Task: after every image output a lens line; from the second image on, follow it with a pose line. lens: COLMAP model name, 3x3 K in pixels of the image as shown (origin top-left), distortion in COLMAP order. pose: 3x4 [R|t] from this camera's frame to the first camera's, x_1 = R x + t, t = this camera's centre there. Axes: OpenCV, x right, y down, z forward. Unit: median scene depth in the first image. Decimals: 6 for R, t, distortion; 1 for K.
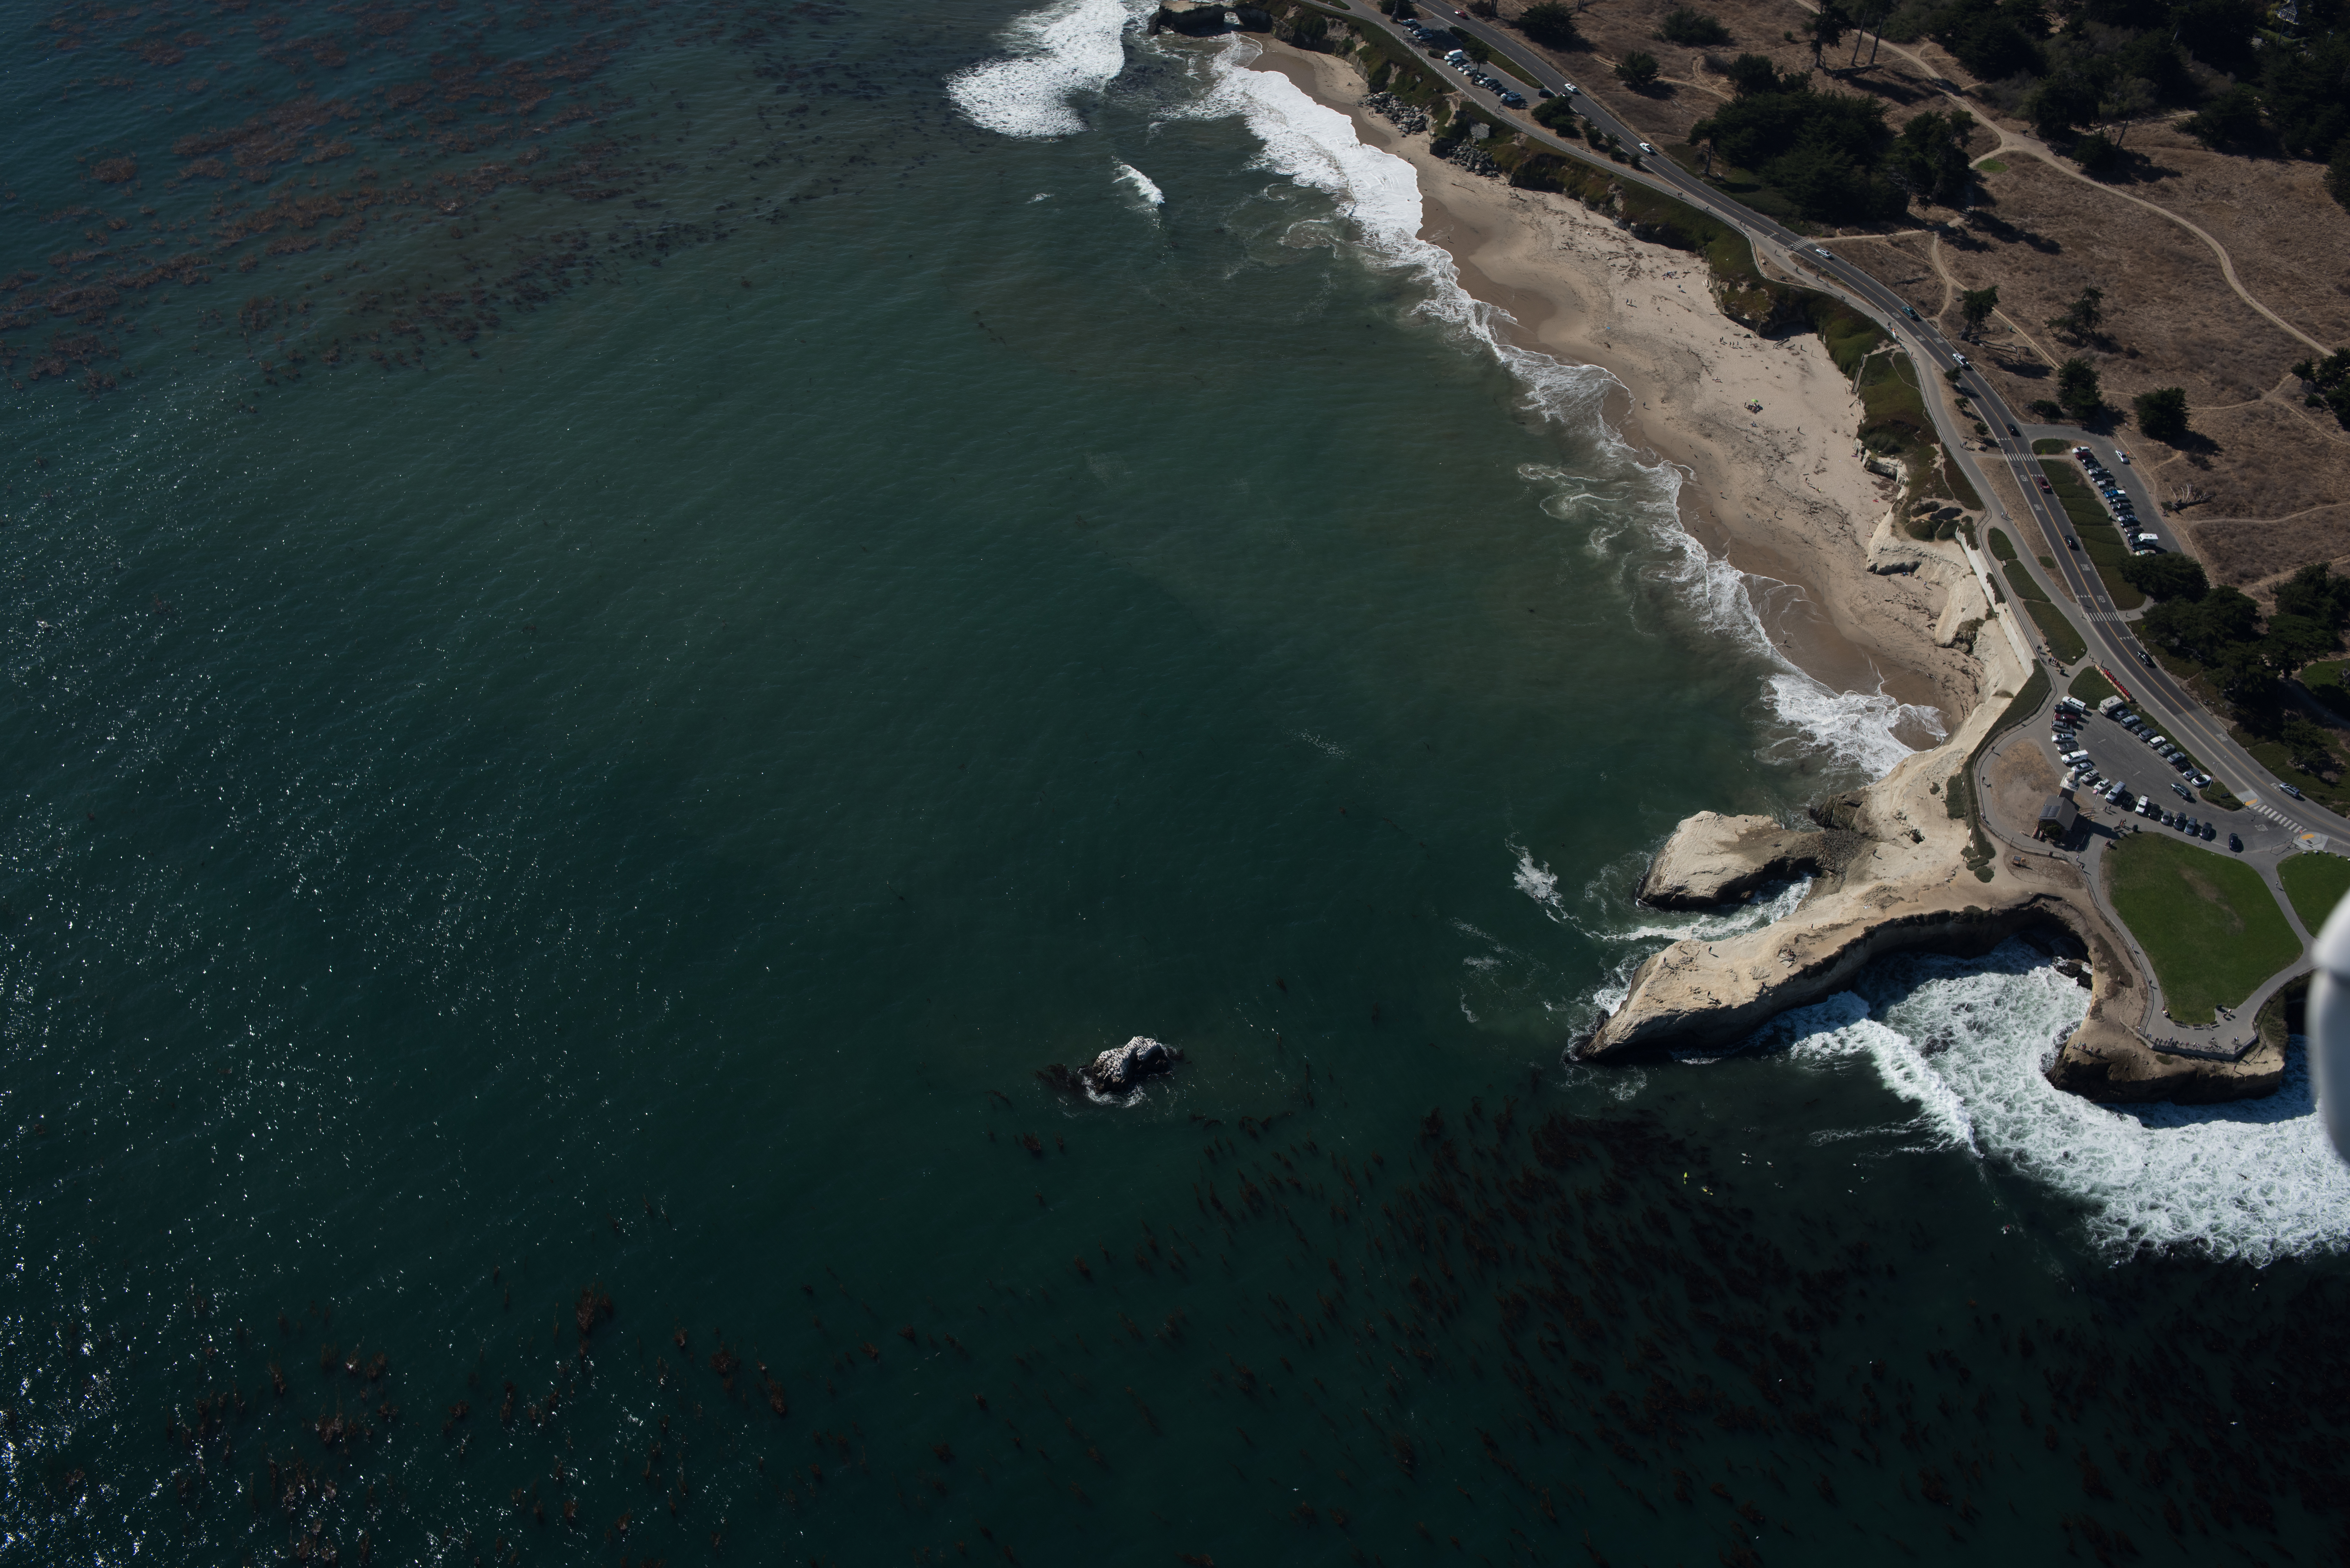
lens RADIAL K [[2607.5, 0, 1169.2], [0, 2607.5, 797.4], [0, 0, 1]] dist [-0.078581, 0.000000]
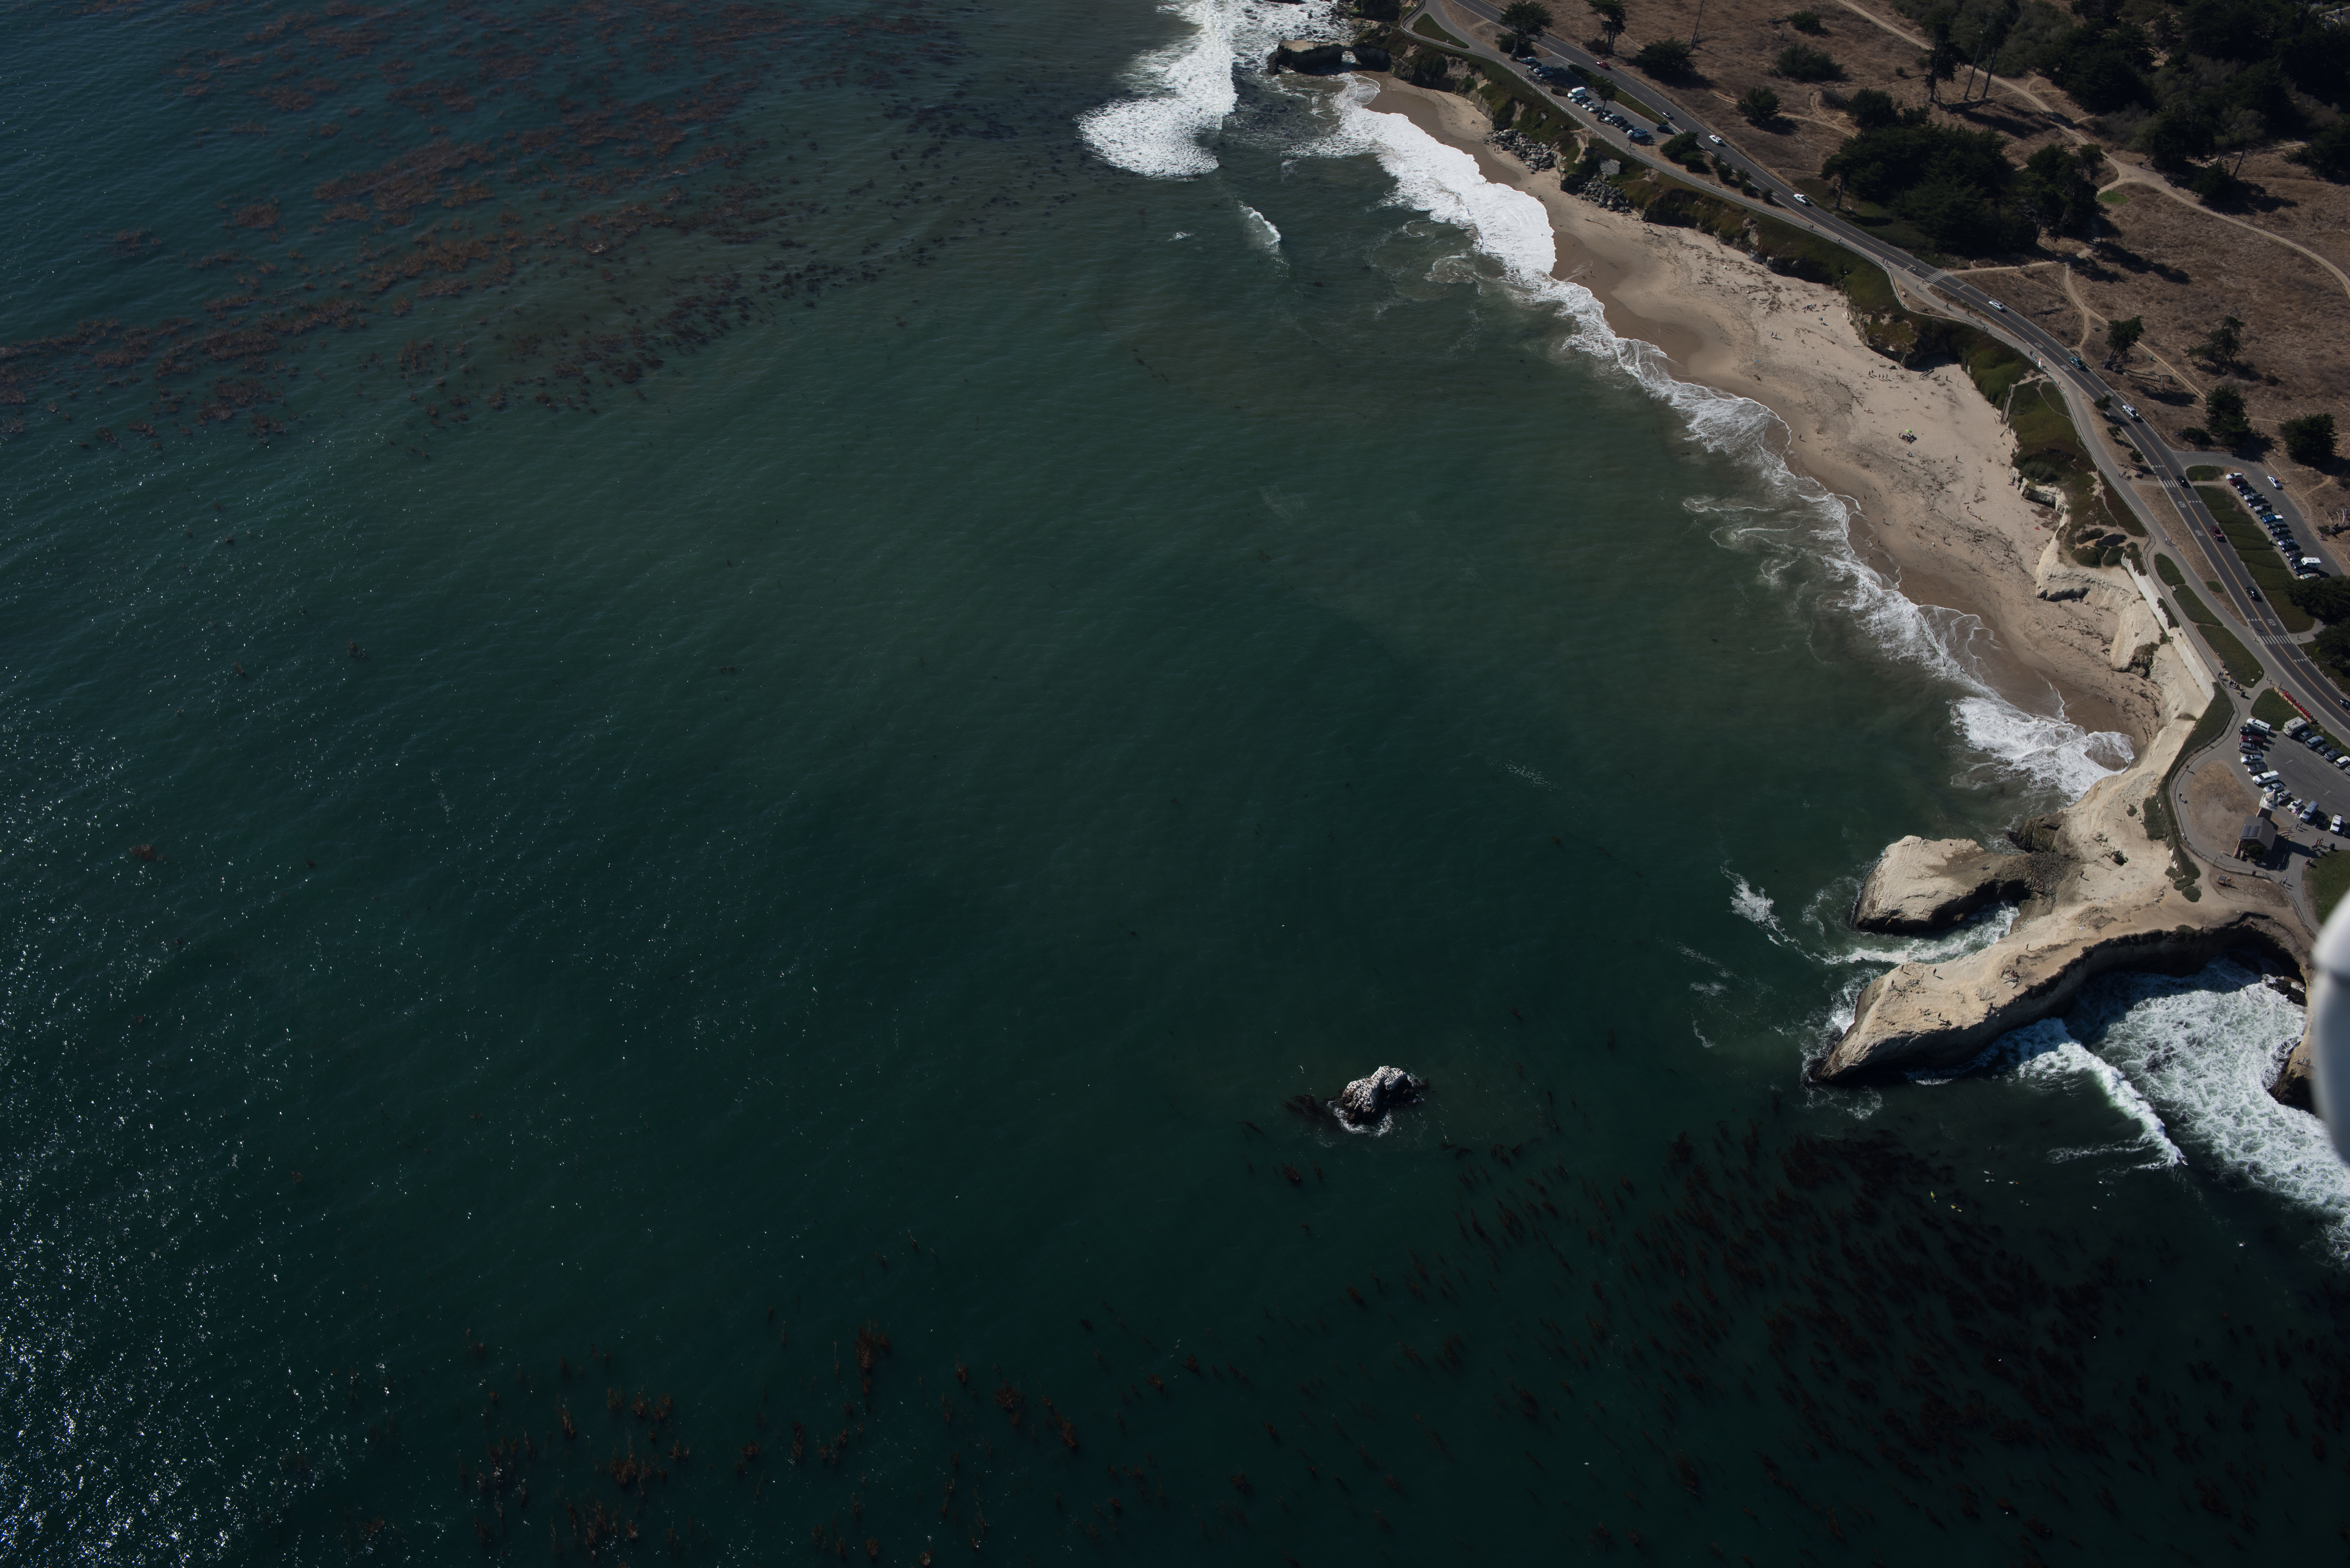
lens RADIAL K [[2607.5, 0, 1178.9], [0, 2607.5, 796.0], [0, 0, 1]] dist [-0.078581, 0.000000]
pose [[0.999805, -0.012635, 0.015199, -0.075623], [0.012845, 0.999823, -0.013777, 0.000049], [-0.015022, 0.013969, 0.999790, -0.005611]]
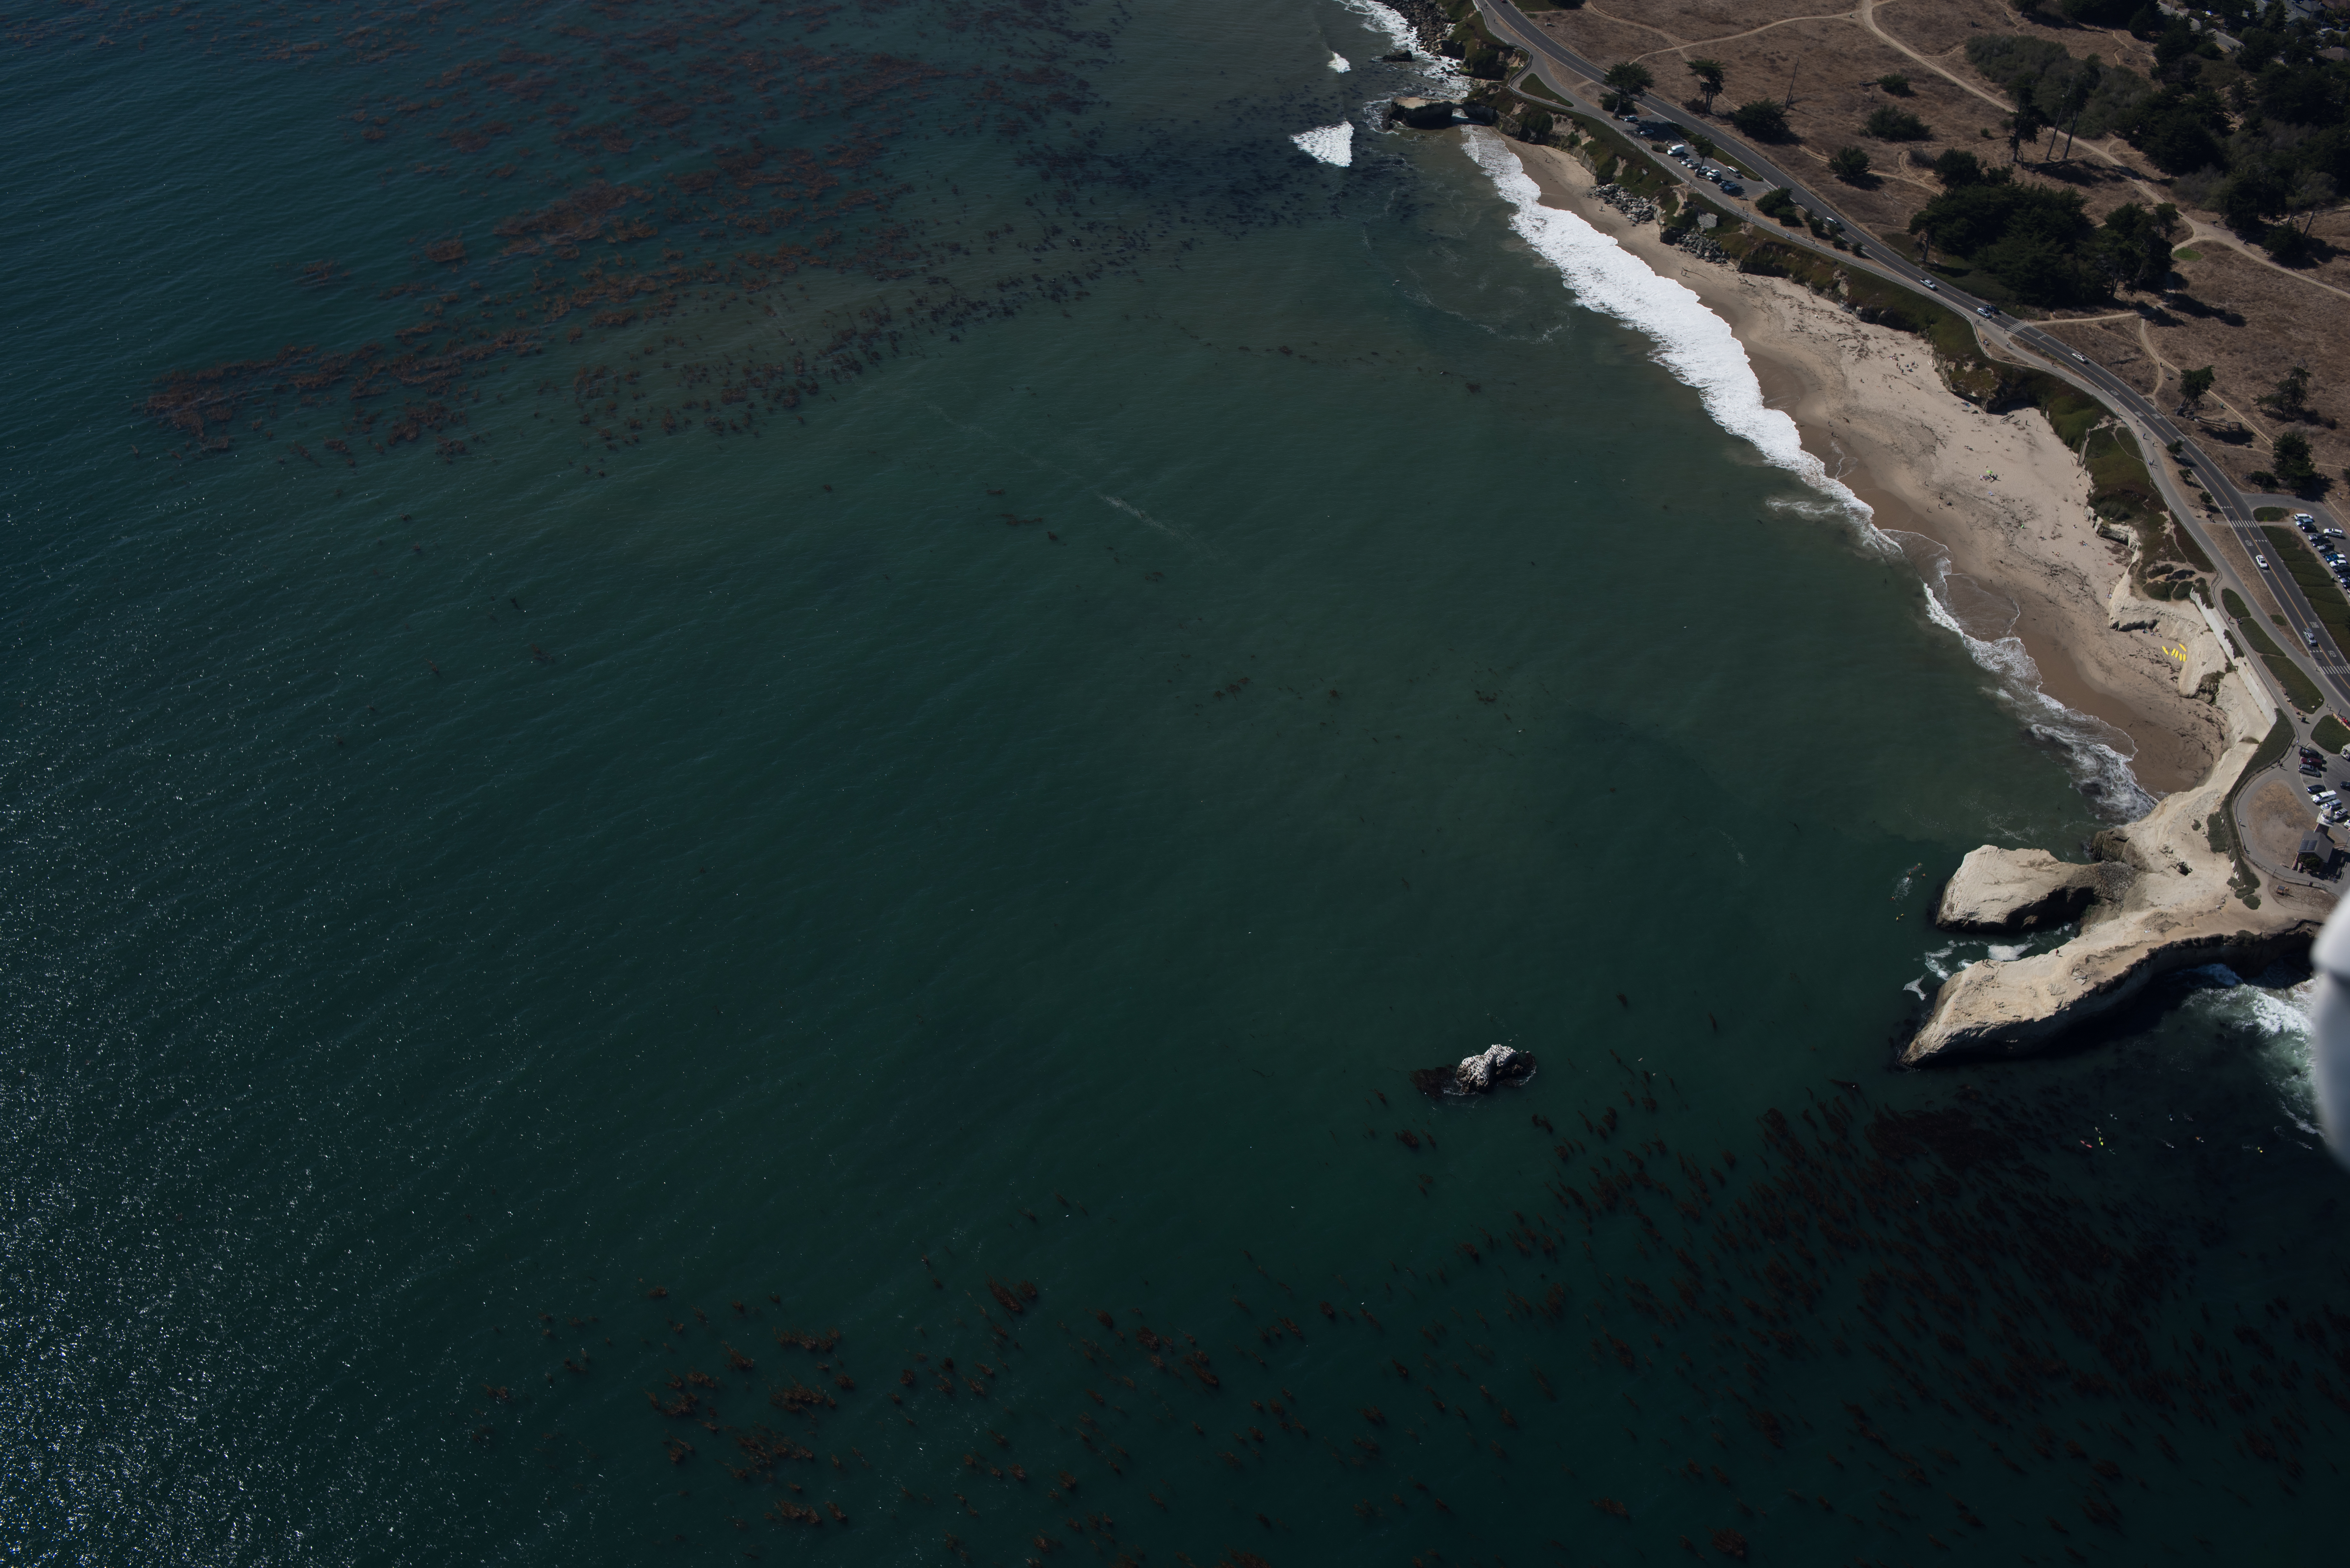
lens RADIAL K [[2607.5, 0, 1177.7], [0, 2607.5, 775.8], [0, 0, 1]] dist [-0.078581, 0.000000]
pose [[0.999902, 0.004319, -0.013283, -0.093986], [-0.004844, 0.999200, -0.039703, 0.016736], [0.013101, 0.039764, 0.999123, -0.067338]]
